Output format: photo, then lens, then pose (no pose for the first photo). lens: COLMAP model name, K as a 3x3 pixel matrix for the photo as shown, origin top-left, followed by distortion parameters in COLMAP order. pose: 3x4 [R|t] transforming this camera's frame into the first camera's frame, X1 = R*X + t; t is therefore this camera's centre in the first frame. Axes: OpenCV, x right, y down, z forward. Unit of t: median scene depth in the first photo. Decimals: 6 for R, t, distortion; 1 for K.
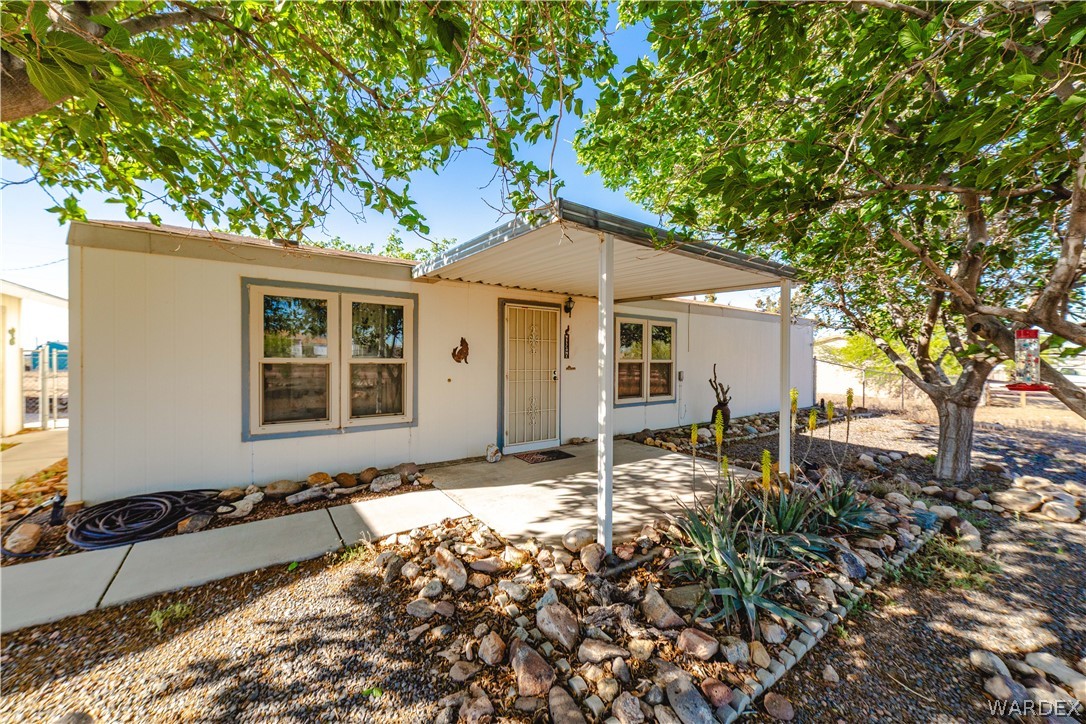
lens RADIAL K [[408.8, 0, 543.0], [0, 408.8, 362.0], [0, 0, 1]] dist [0.000043, -0.000033]
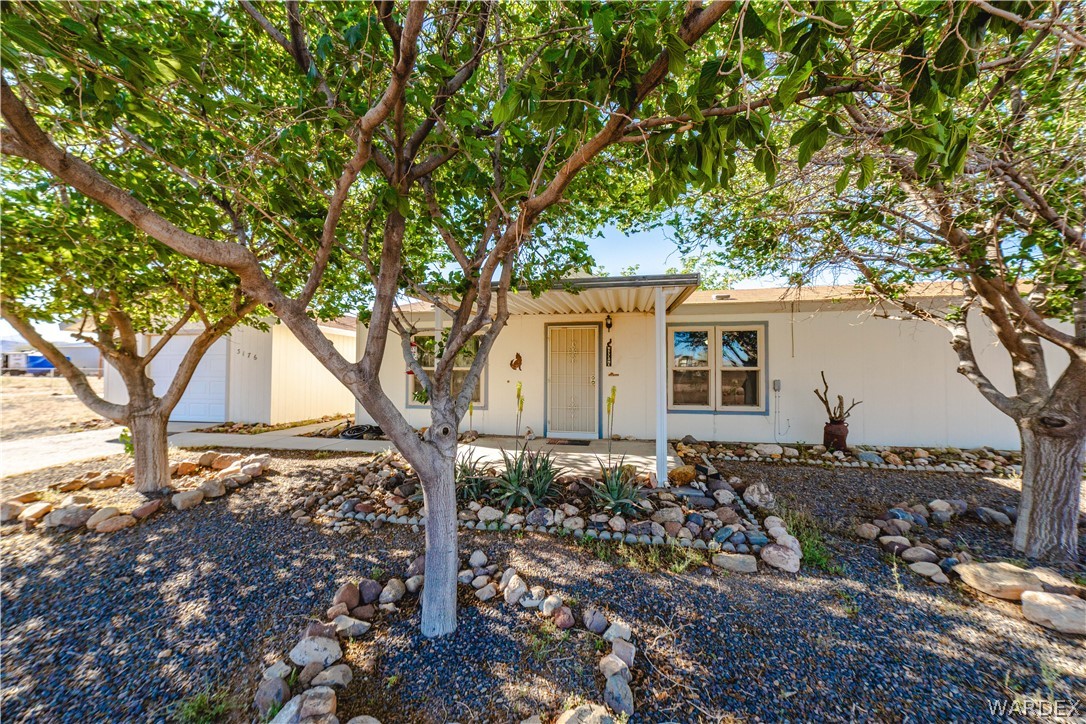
lens RADIAL K [[408.8, 0, 543.0], [0, 408.8, 362.0], [0, 0, 1]] dist [0.000043, -0.000033]
pose [[0.712143, -0.017484, -0.701817, 0.763478], [-0.002556, 0.999619, -0.027497, 0.011937], [0.702030, 0.021376, 0.711826, 0.018624]]
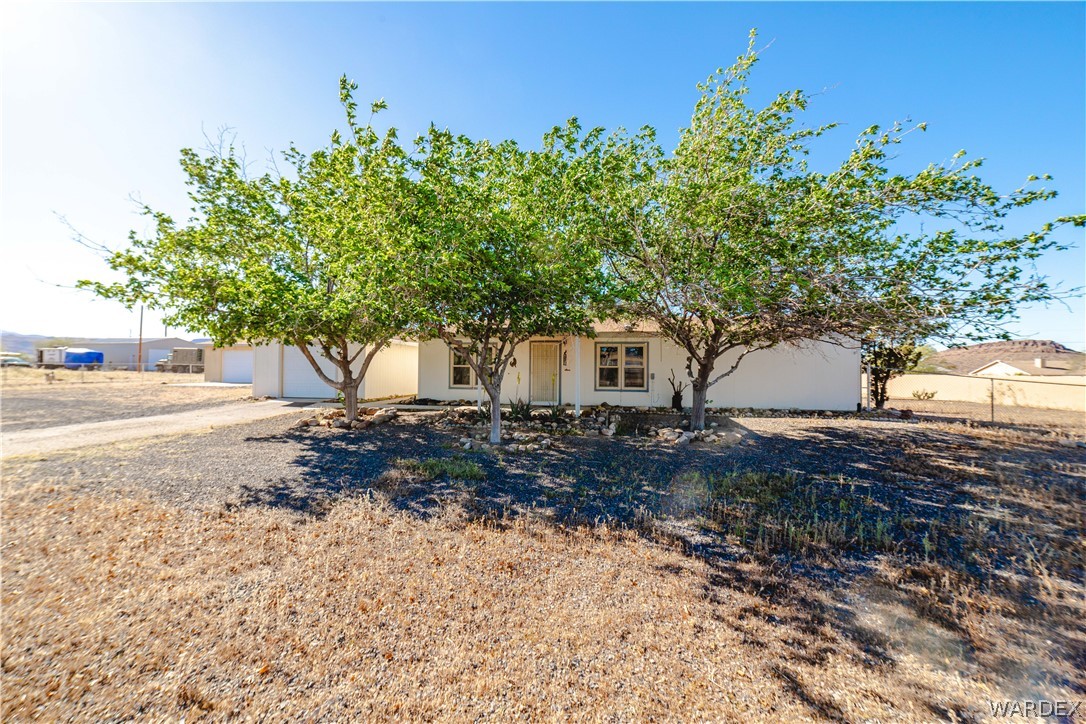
lens RADIAL K [[408.8, 0, 543.0], [0, 408.8, 362.0], [0, 0, 1]] dist [0.000043, -0.000033]
pose [[0.728383, -0.007600, -0.685128, 1.470323], [-0.008296, 0.999767, -0.019911, 0.016599], [0.685120, 0.020186, 0.728150, -0.663004]]
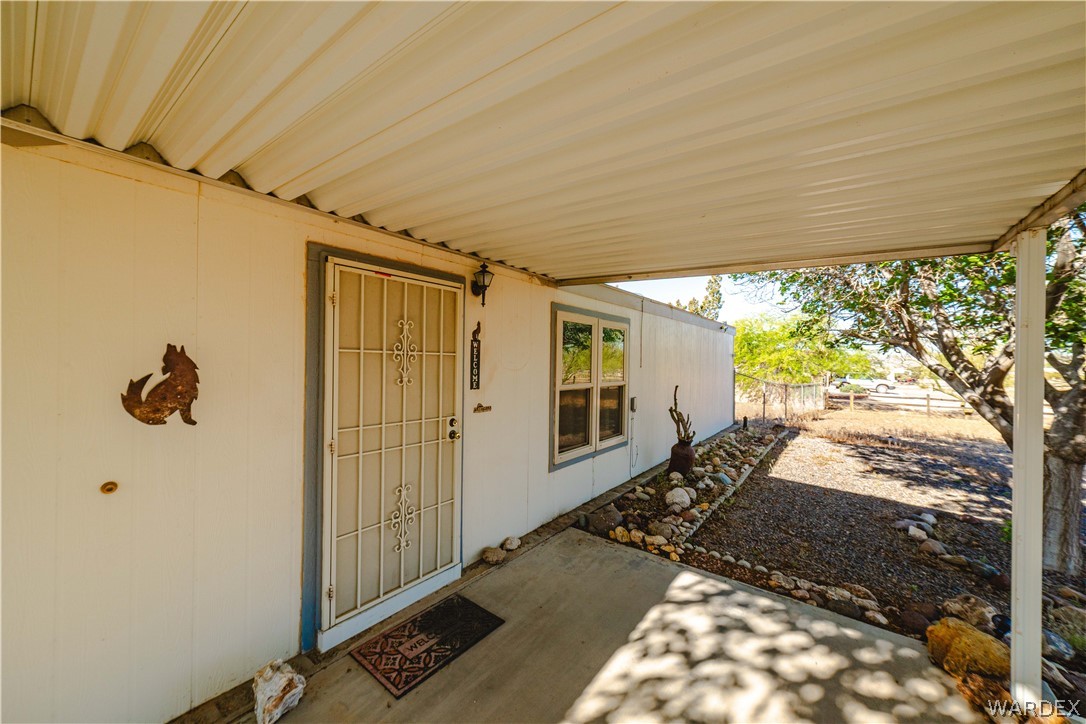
lens RADIAL K [[408.8, 0, 543.0], [0, 408.8, 362.0], [0, 0, 1]] dist [0.000043, -0.000033]
pose [[0.951680, 0.006550, 0.307021, -0.015238], [-0.005263, 0.999974, -0.005022, -0.039775], [-0.307046, 0.003163, 0.951689, 0.514561]]
